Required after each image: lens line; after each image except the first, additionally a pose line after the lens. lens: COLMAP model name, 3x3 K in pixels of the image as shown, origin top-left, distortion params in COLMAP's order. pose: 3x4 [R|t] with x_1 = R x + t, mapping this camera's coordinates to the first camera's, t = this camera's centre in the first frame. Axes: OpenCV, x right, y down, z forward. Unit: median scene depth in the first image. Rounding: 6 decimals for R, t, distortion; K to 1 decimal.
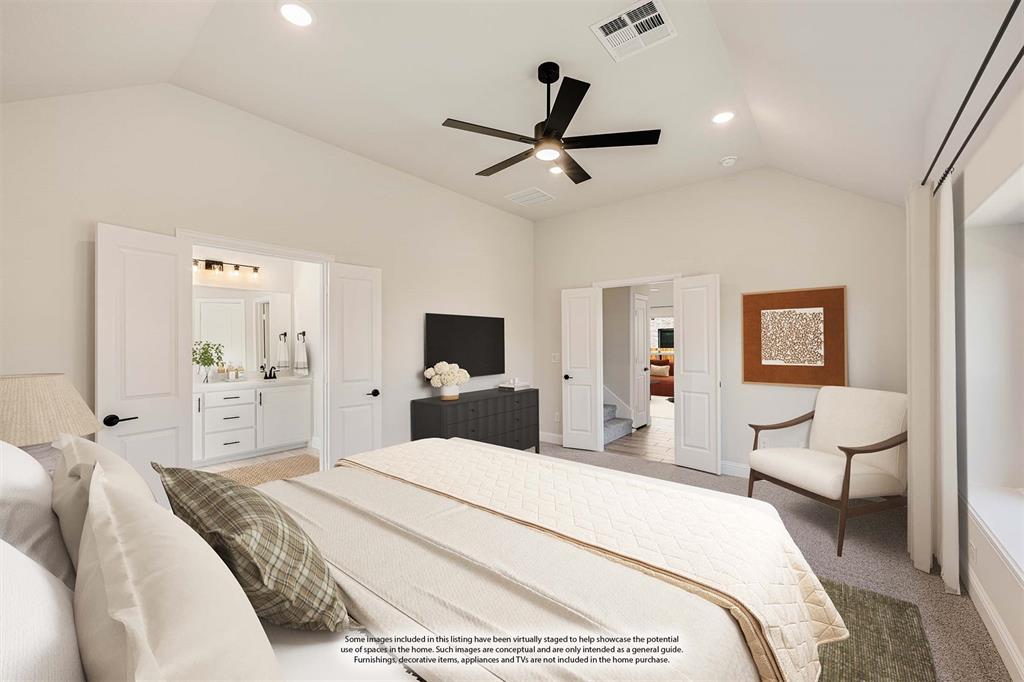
lens RADIAL K [[421.0, 0, 512.0], [0, 421.0, 341.0], [0, 0, 1]] dist [-0.000595, -0.000149]
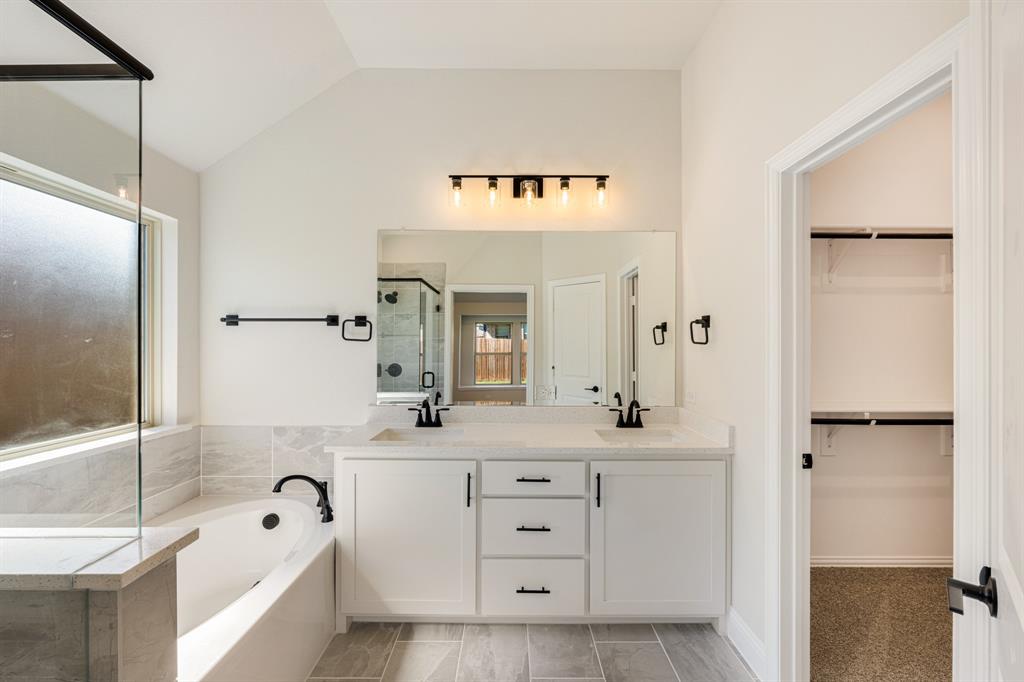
lens RADIAL K [[421.0, 0, 512.0], [0, 421.0, 341.0], [0, 0, 1]] dist [-0.000595, -0.000149]
pose [[0.652528, 0.003502, -0.757756, -0.331793], [-0.006447, 0.999979, -0.000930, 0.001382], [0.757737, 0.005492, 0.652537, 0.639557]]
